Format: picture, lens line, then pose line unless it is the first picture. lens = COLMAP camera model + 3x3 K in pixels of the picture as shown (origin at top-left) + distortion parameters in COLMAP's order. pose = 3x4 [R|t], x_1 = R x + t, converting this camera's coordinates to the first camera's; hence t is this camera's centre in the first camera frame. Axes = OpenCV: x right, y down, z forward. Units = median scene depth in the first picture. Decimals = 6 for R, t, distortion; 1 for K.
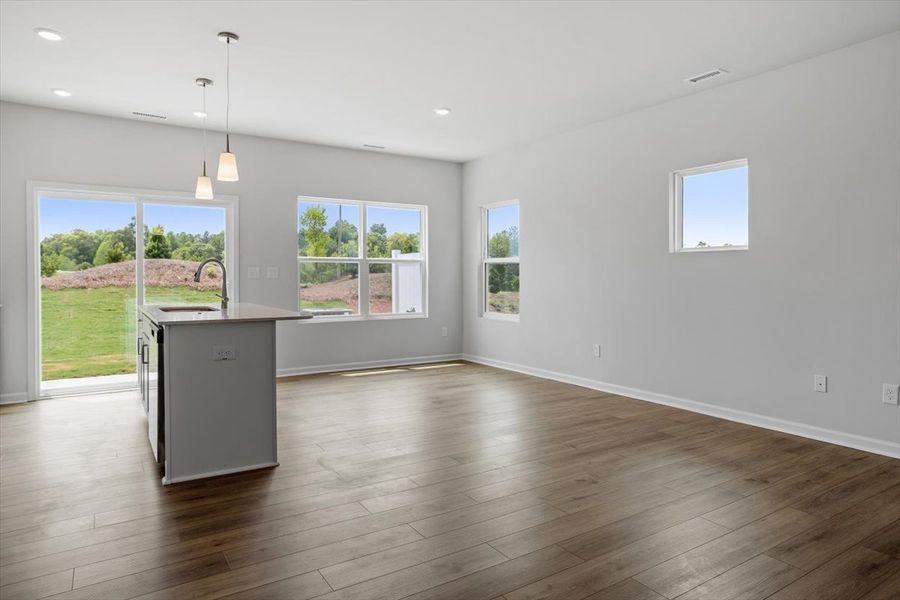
lens RADIAL K [[542.7, 0, 456.7], [0, 542.7, 288.9], [0, 0, 1]] dist [-0.040537, 0.022661]
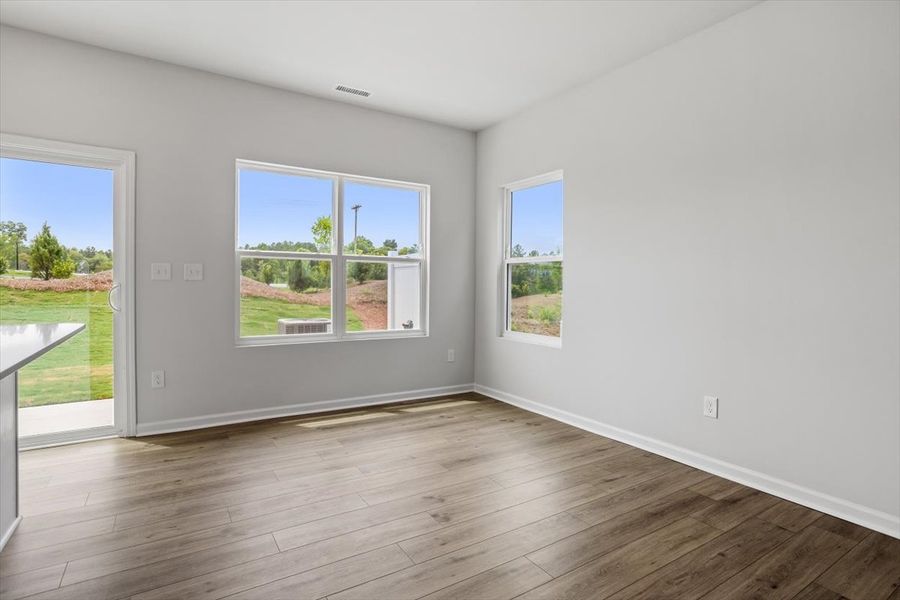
lens RADIAL K [[451.6, 0, 446.6], [0, 451.6, 294.6], [0, 0, 1]] dist [-0.031776, 0.008408]
pose [[0.999738, 0.012282, -0.019327, -0.018860], [-0.012290, 0.999924, -0.000334, -0.004969], [0.019322, 0.000572, 0.999813, 0.416899]]
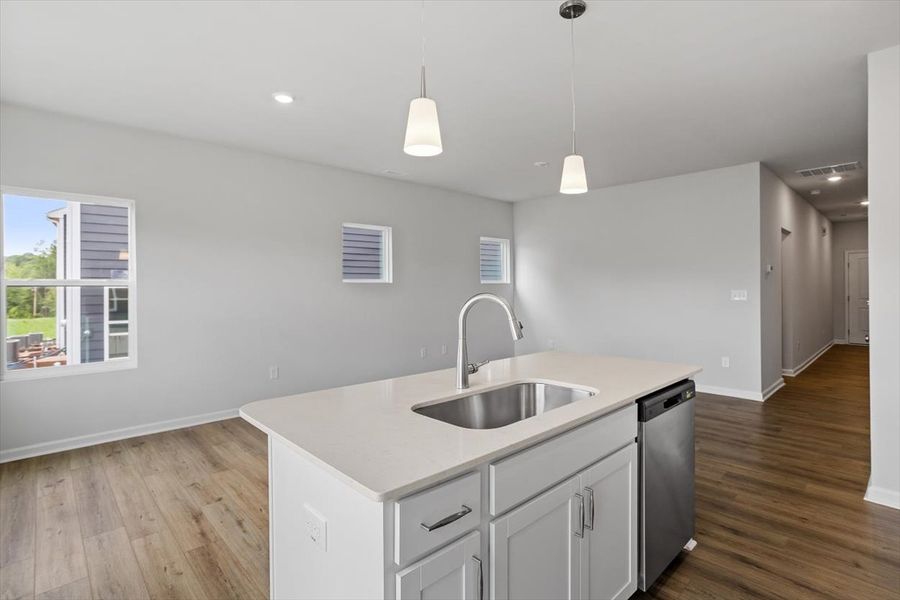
lens RADIAL K [[436.2, 0, 460.7], [0, 436.2, 279.6], [0, 0, 1]] dist [-0.031735, 0.009636]
pose [[-0.181420, 0.013650, 0.983311, -0.526499], [0.025178, 0.999640, -0.009231, -0.040821], [-0.983083, 0.023083, -0.181699, 0.660031]]
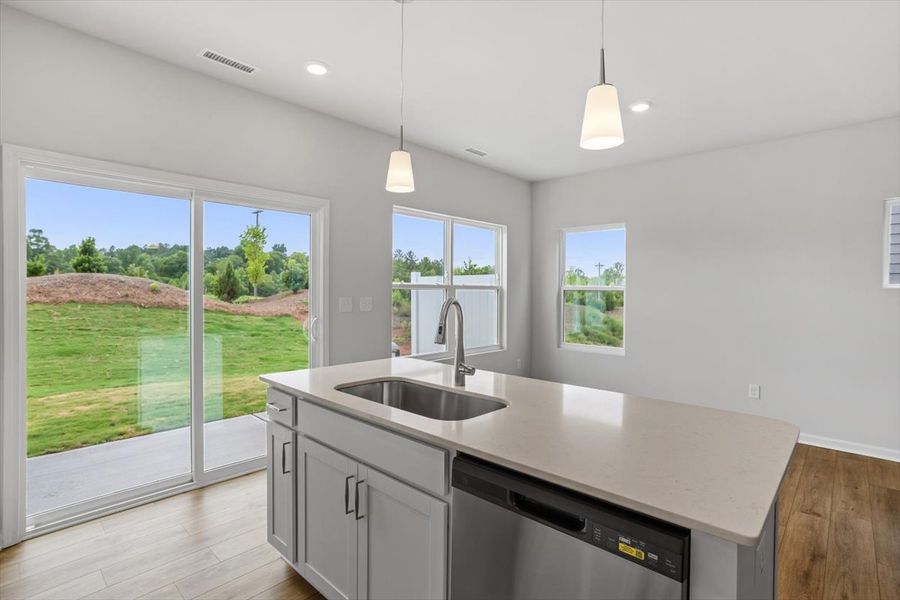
lens RADIAL K [[436.2, 0, 447.7], [0, 436.2, 294.2], [0, 0, 1]] dist [-0.031735, 0.009636]
pose [[0.972627, 0.005315, 0.232311, -0.339895], [-0.002666, 0.999928, -0.011717, -0.033102], [-0.232356, 0.010777, 0.972571, 0.343394]]
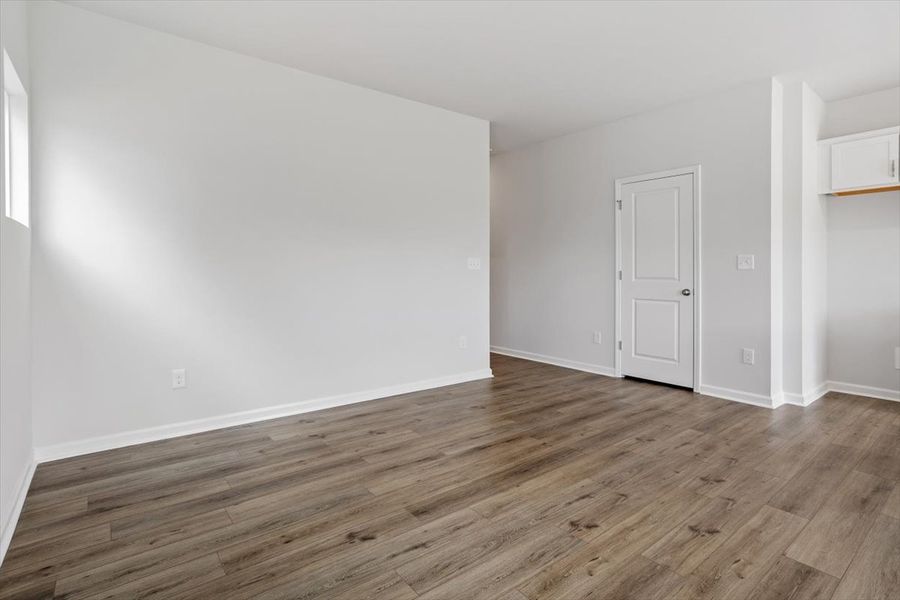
lens RADIAL K [[451.6, 0, 450.6], [0, 451.6, 272.5], [0, 0, 1]] dist [-0.031776, 0.008408]
pose [[-0.997099, -0.000249, -0.076119, 0.218481], [-0.002227, 0.999662, 0.025910, -0.011946], [0.076087, 0.026004, -0.996762, 0.732172]]
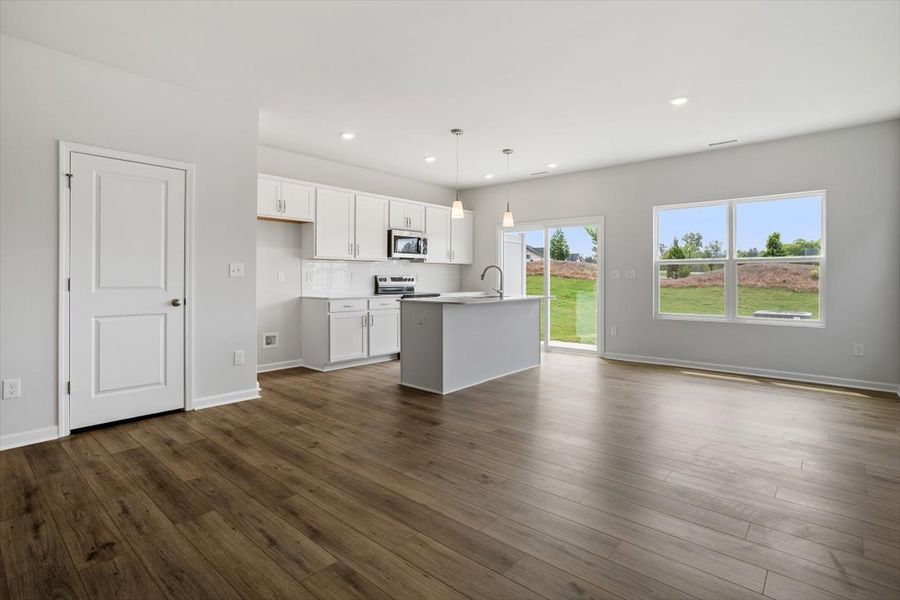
lens RADIAL K [[451.6, 0, 453.9], [0, 451.6, 274.6], [0, 0, 1]] dist [-0.031776, 0.008408]
pose [[0.270395, -0.009205, -0.962706, 0.464560], [-0.023473, 0.999594, -0.016150, -0.002602], [0.962463, 0.026964, 0.270069, 0.320465]]
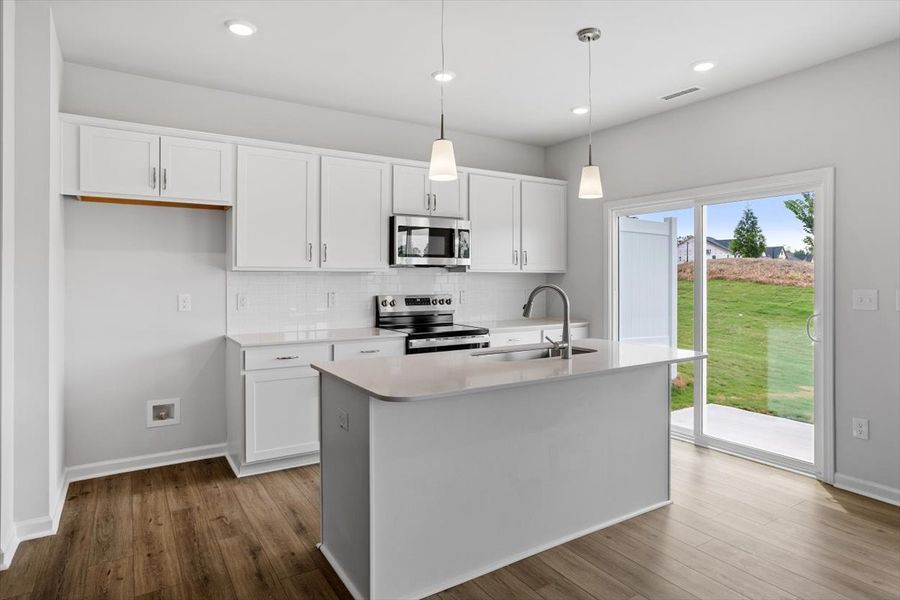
lens RADIAL K [[521.7, 0, 461.0], [0, 521.7, 276.9], [0, 0, 1]] dist [-0.019793, 0.011859]
pose [[-0.014030, -0.004389, -0.999892, 0.135384], [-0.024113, 0.999701, -0.004050, -0.036044], [0.999611, 0.024054, -0.014132, 0.536527]]
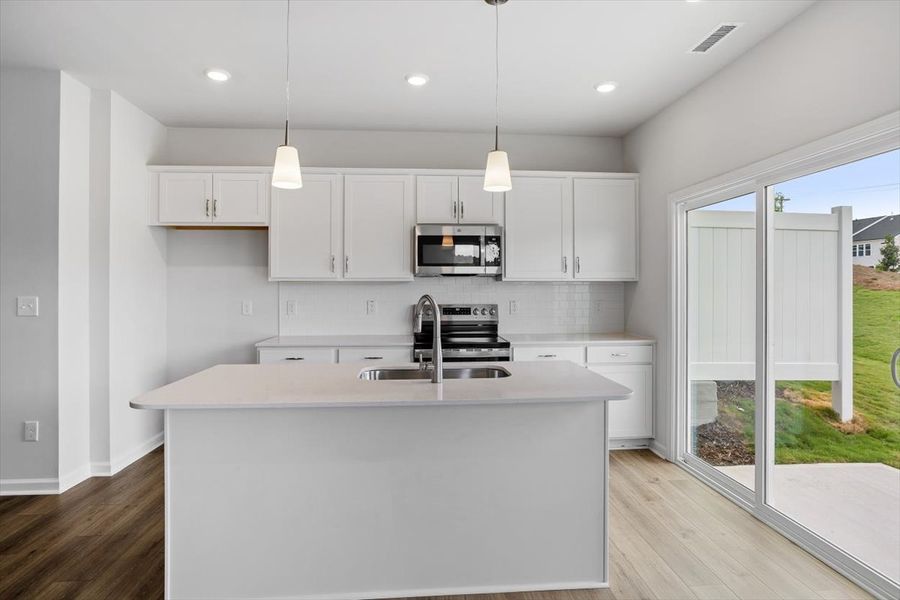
lens RADIAL K [[480.7, 0, 452.8], [0, 480.7, 288.2], [0, 0, 1]] dist [-0.023681, 0.006140]
pose [[-0.482185, -0.000693, -0.876069, 0.003873], [-0.021444, 0.999709, 0.011012, -0.041655], [0.875807, 0.024097, -0.482060, 0.768869]]
